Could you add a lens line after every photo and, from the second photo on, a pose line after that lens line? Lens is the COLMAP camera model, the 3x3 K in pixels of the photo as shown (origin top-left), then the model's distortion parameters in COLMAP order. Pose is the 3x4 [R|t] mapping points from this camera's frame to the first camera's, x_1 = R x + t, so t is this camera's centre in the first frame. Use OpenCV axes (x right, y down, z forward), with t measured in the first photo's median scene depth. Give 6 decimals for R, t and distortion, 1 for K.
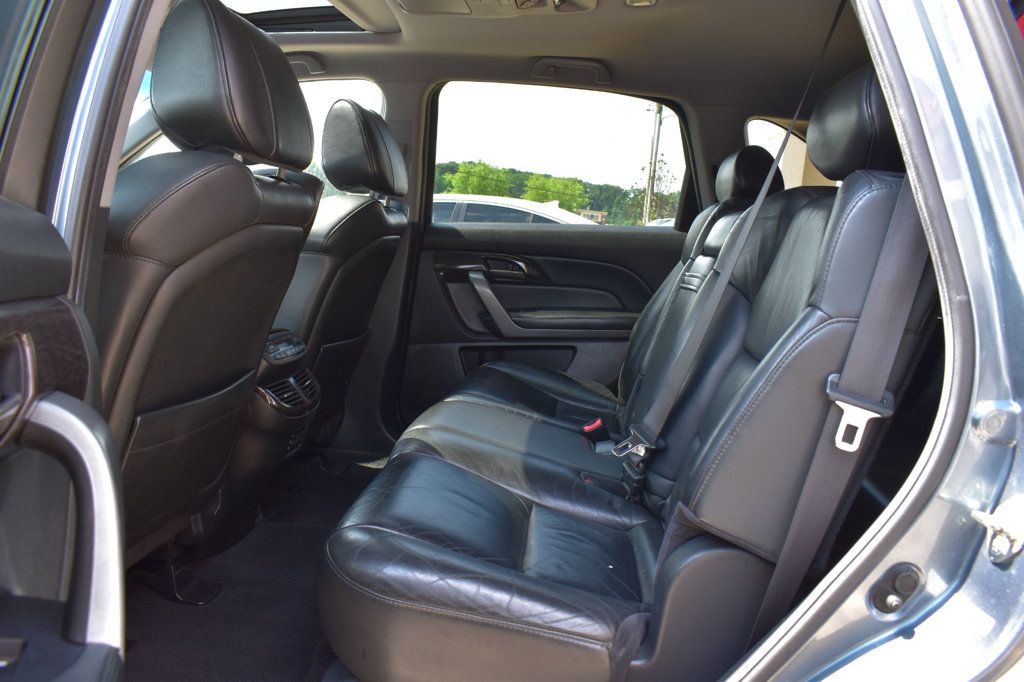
lens RADIAL K [[795.3, 0, 513.6], [0, 795.3, 339.2], [0, 0, 1]] dist [-0.101297, 0.020790]
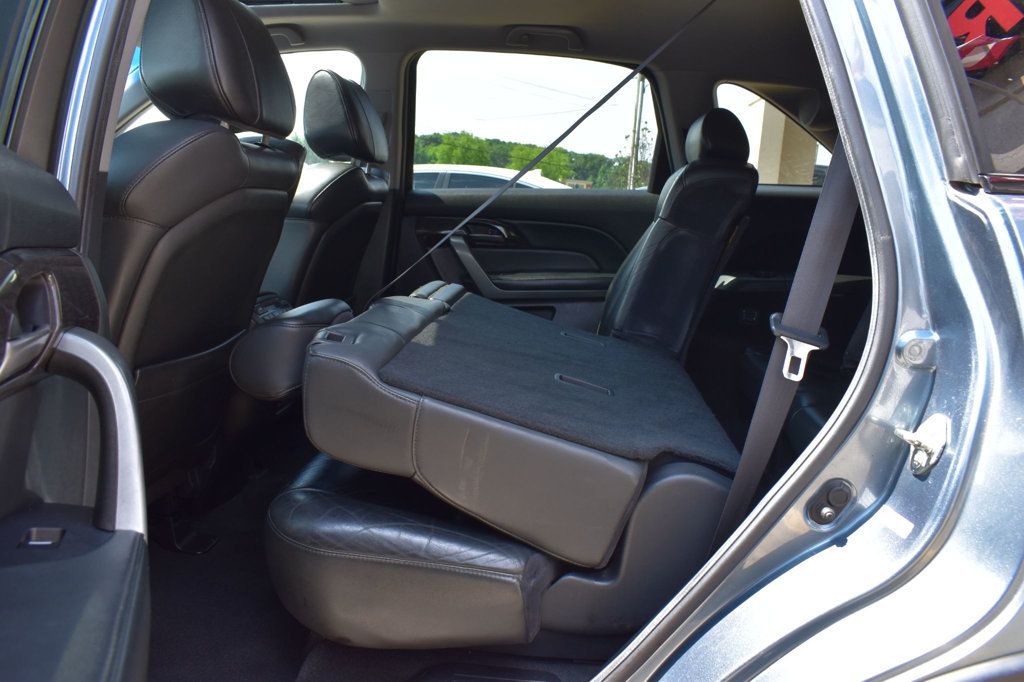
lens RADIAL K [[795.3, 0, 513.0], [0, 795.3, 344.1], [0, 0, 1]] dist [-0.101297, 0.020790]
pose [[0.999702, -0.019073, 0.015227, 0.016321], [0.018415, 0.998938, 0.042246, 0.026076], [-0.016017, -0.041953, 0.998991, -0.071906]]
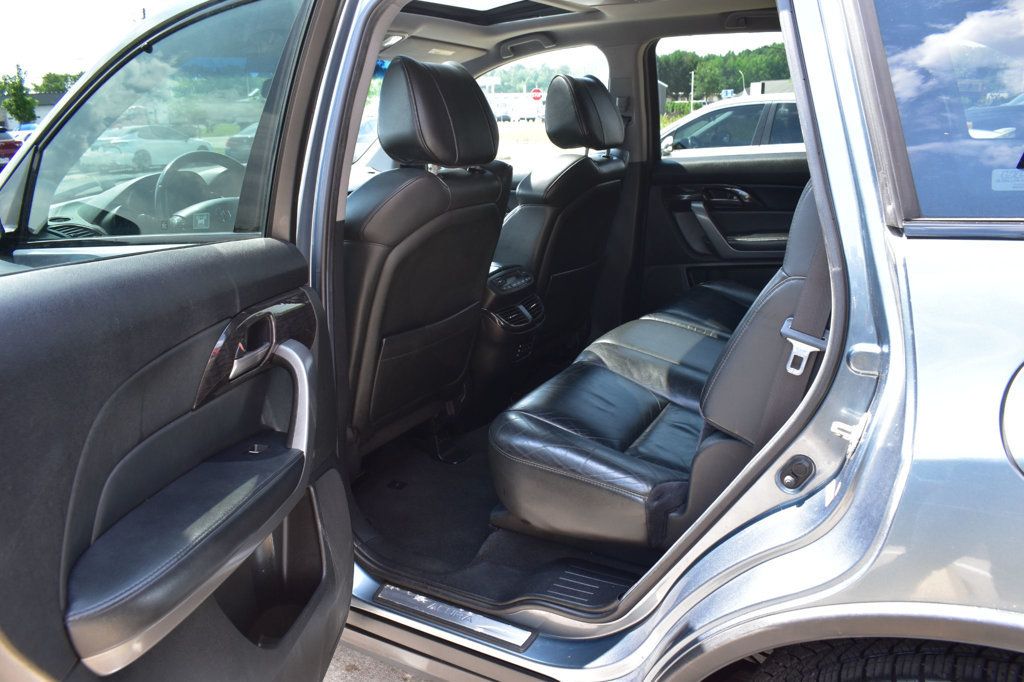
lens RADIAL K [[795.3, 0, 508.6], [0, 795.3, 340.3], [0, 0, 1]] dist [-0.101297, 0.020790]
pose [[0.905333, 0.013323, -0.424493, 0.407527], [0.042183, 0.991745, 0.121092, -0.077254], [0.422601, -0.127535, 0.897297, -0.328115]]
